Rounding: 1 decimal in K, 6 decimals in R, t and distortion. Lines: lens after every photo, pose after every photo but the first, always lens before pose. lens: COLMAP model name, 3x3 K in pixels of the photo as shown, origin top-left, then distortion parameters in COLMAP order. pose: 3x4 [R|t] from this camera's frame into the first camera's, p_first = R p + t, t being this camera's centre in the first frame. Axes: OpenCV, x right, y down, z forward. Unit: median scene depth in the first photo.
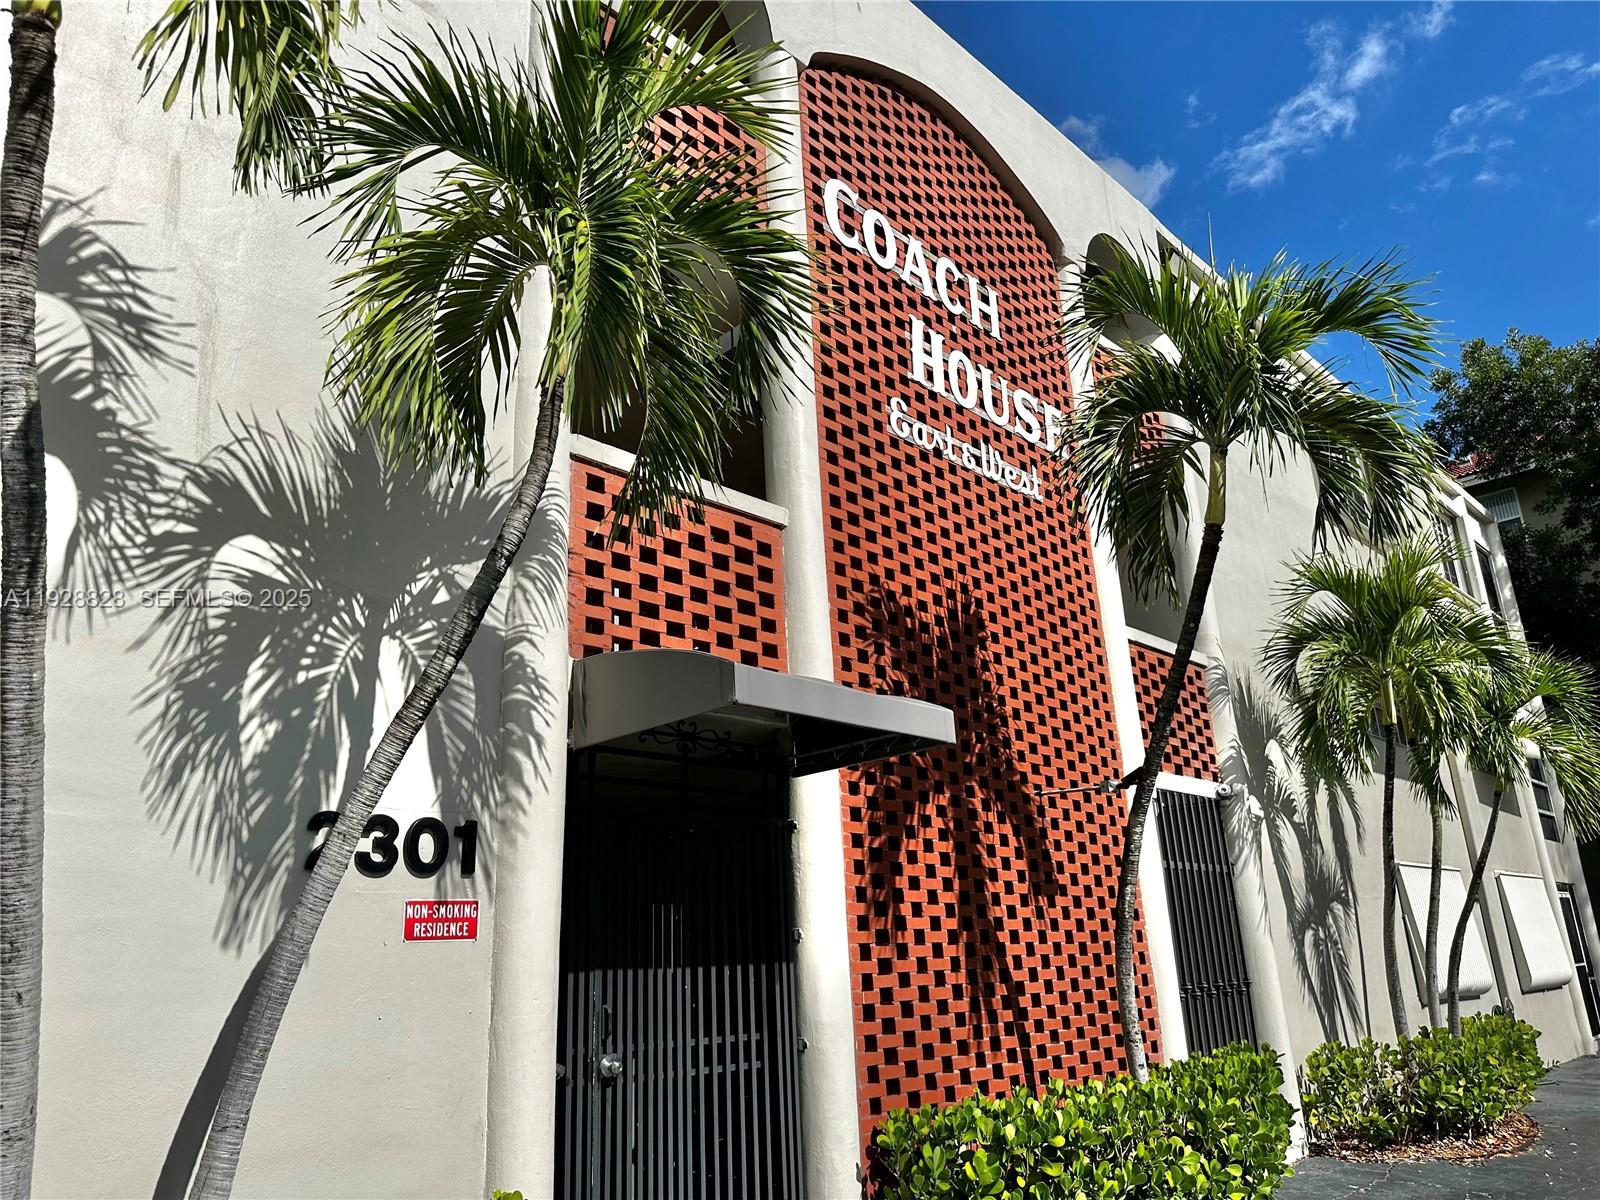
lens RADIAL K [[1121.5, 0, 793.7], [0, 1121.5, 603.2], [0, 0, 1]] dist [-0.042431, -0.004513]
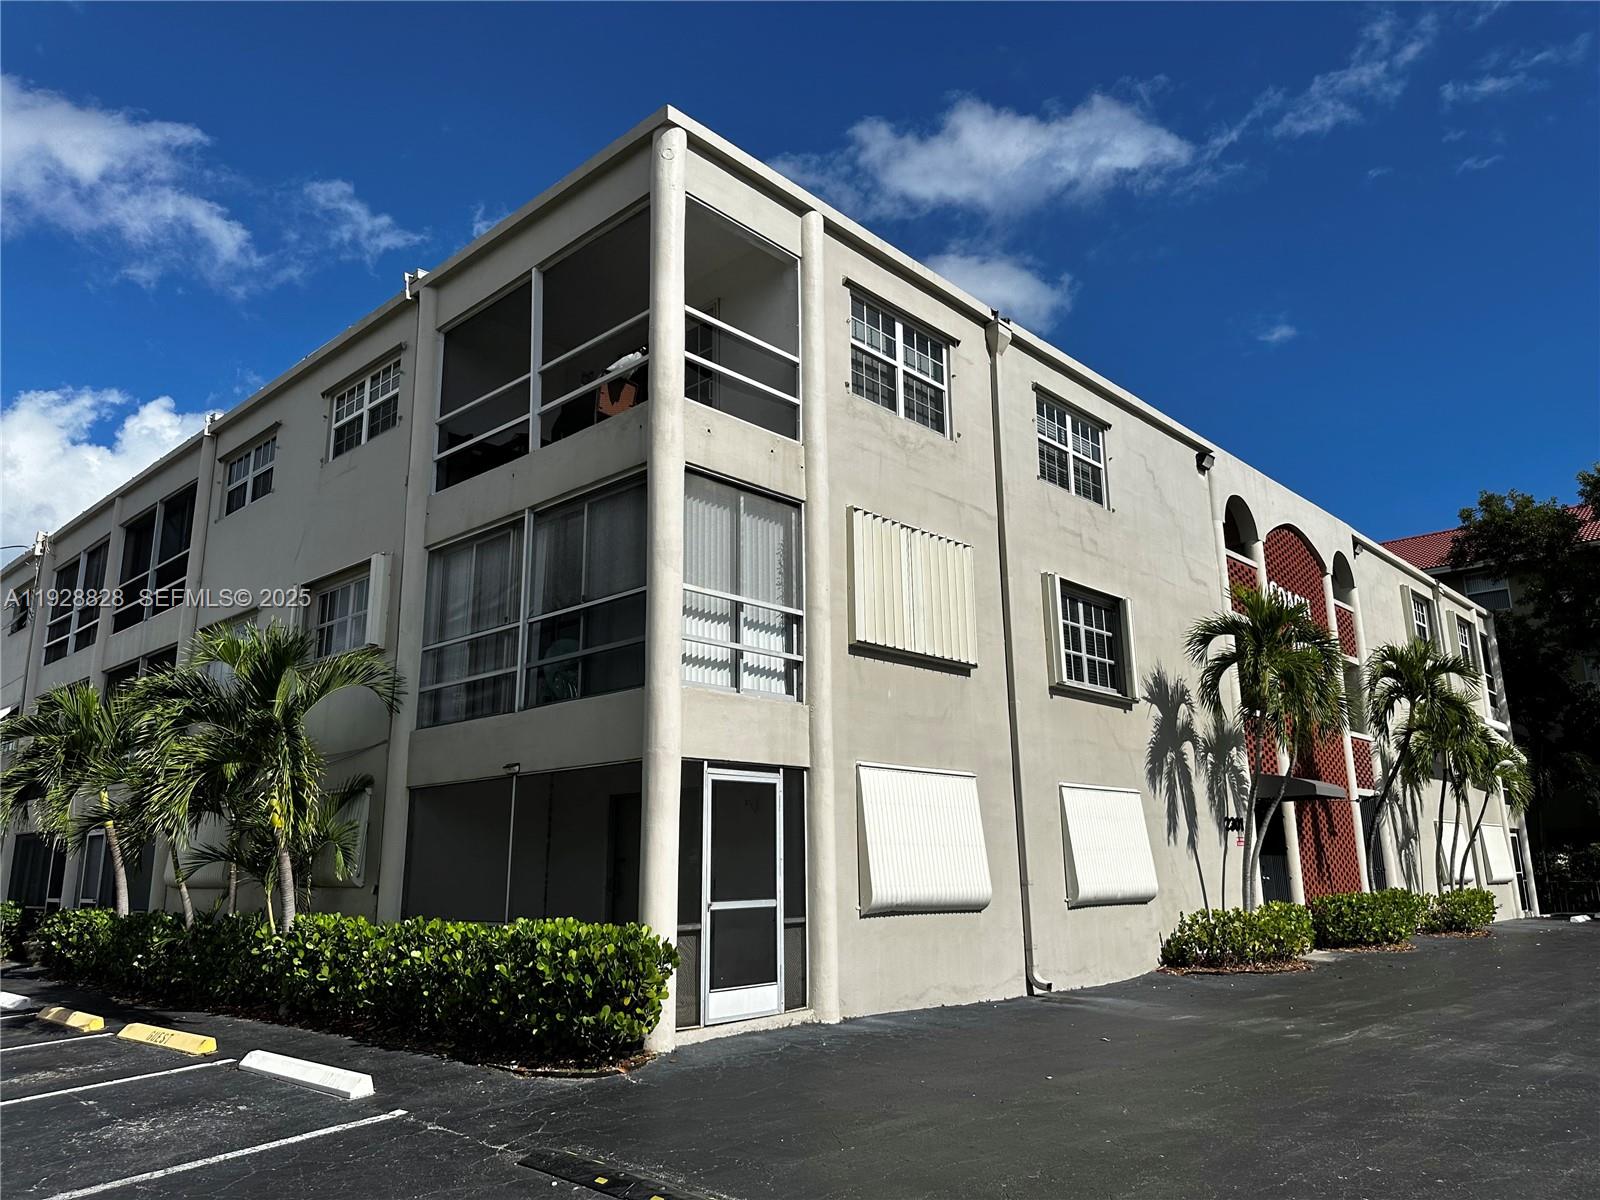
lens RADIAL K [[1121.5, 0, 805.4], [0, 1121.5, 598.7], [0, 0, 1]] dist [-0.042431, -0.004513]
pose [[0.999318, 0.030940, 0.020167, -0.552739], [-0.032402, 0.996526, 0.076726, -0.240587], [-0.017723, -0.077327, 0.996848, -0.816214]]
